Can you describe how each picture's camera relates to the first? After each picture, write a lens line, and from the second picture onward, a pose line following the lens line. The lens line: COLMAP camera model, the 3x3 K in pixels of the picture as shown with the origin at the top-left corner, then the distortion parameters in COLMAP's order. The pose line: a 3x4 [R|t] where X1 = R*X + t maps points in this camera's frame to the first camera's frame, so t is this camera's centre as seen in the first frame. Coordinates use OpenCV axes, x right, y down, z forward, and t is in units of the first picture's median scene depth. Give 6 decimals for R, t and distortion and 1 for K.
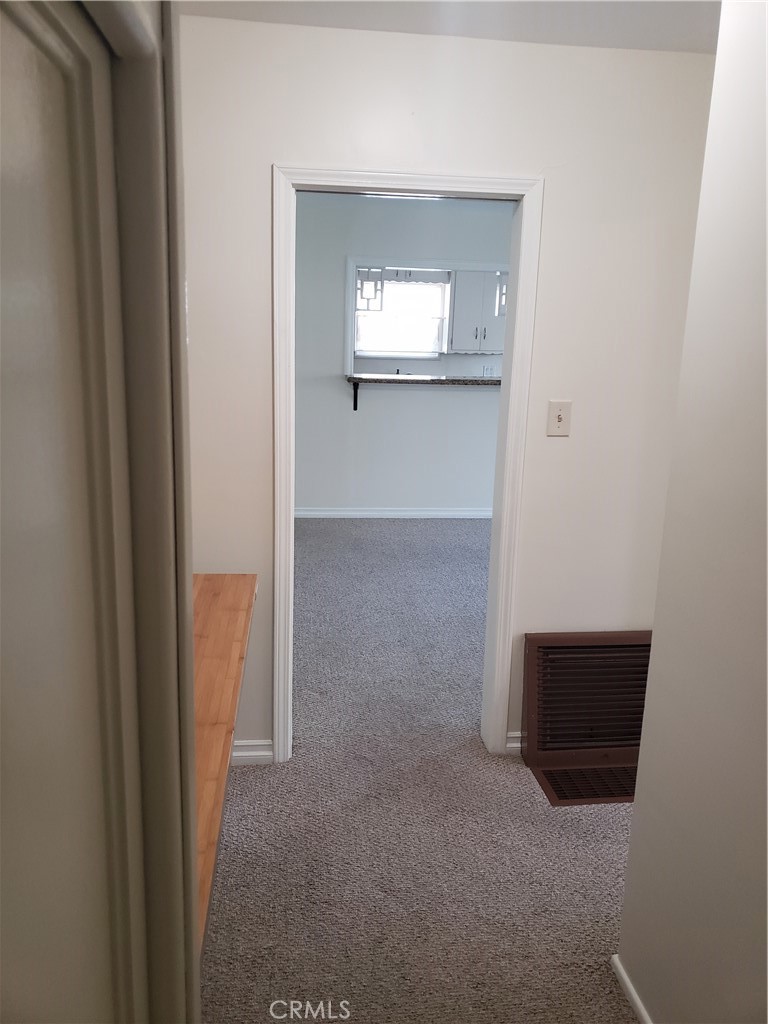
lens RADIAL K [[796.0, 0, 384.0], [0, 796.0, 512.0], [0, 0, 1]] dist [0.005608, 0.002637]
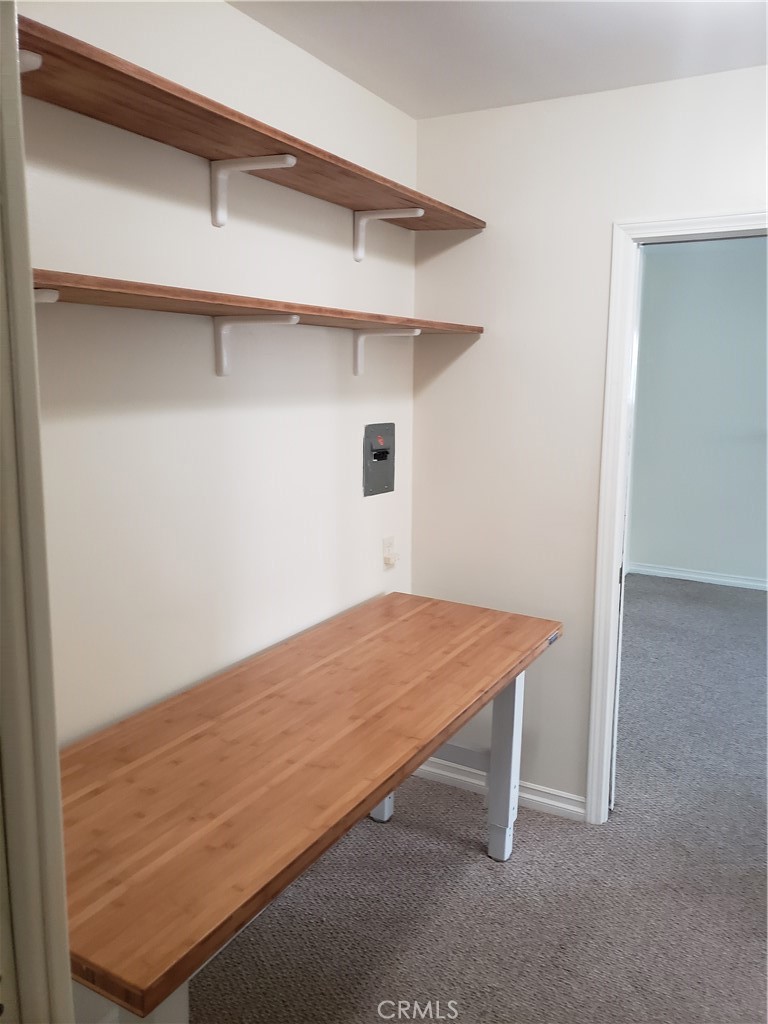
lens RADIAL K [[796.0, 0, 384.0], [0, 796.0, 512.0], [0, 0, 1]] dist [0.005608, 0.002637]
pose [[0.817698, 0.077436, -0.570415, 0.220594], [-0.116050, 0.992741, -0.031592, -0.002197], [0.563828, 0.092030, 0.820749, 0.031031]]
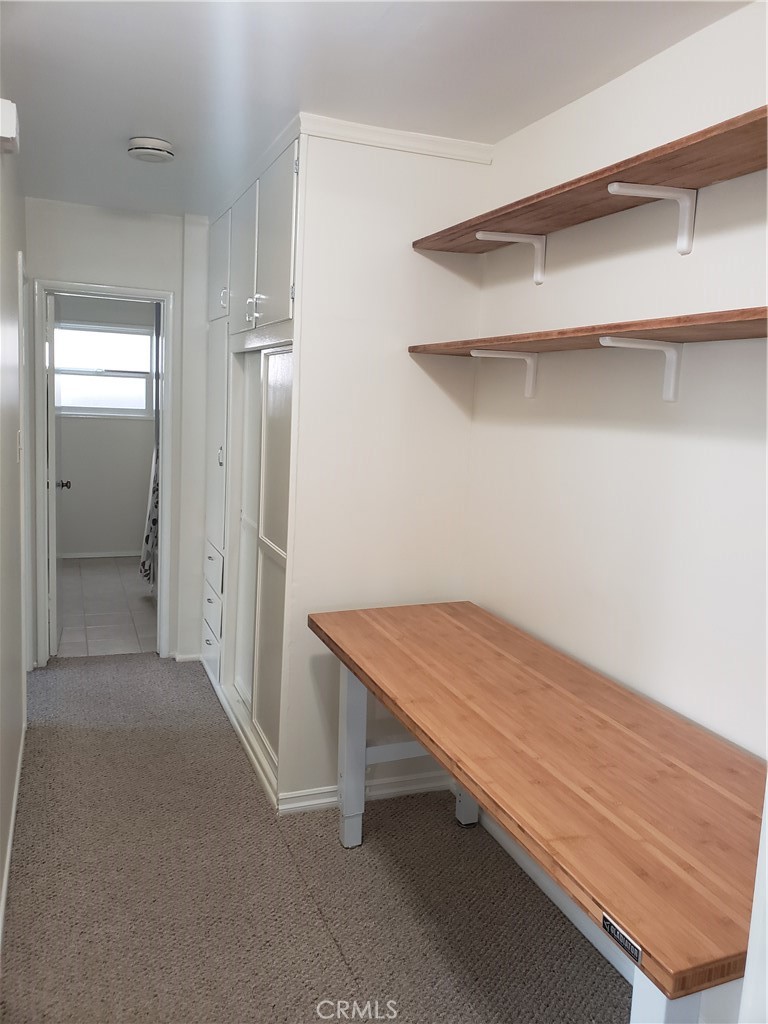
lens RADIAL K [[796.0, 0, 384.0], [0, 796.0, 512.0], [0, 0, 1]] dist [0.005608, 0.002637]
pose [[-0.960979, -0.028976, -0.275098, 0.116409], [-0.128385, 0.927618, 0.350773, -0.275695], [0.245022, 0.372404, -0.895142, 1.225030]]
